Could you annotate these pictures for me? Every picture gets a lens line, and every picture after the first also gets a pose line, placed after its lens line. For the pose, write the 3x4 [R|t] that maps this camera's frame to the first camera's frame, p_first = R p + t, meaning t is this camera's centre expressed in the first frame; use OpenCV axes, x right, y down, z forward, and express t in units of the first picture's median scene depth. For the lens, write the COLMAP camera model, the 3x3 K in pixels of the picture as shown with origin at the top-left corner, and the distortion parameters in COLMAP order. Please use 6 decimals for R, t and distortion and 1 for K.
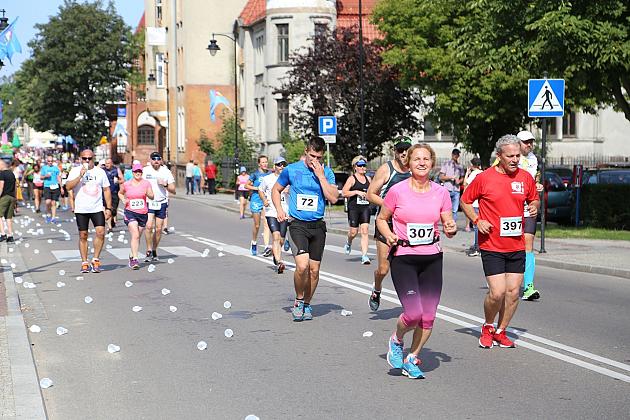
lens RADIAL K [[1349.5, 0, 315.0], [0, 1349.5, 210.0], [0, 0, 1]] dist [0.354994, -0.038340]
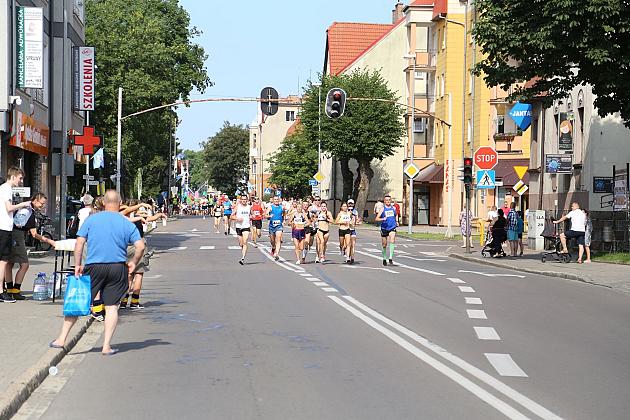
lens RADIAL K [[1446.4, 0, 315.0], [0, 1446.4, 210.0], [0, 0, 1]] dist [0.353722, -0.014050]
pose [[0.988898, 0.022851, -0.146830, 0.248001], [-0.029351, 0.998676, -0.042253, 0.049336], [0.145670, 0.046093, 0.988259, -0.991407]]
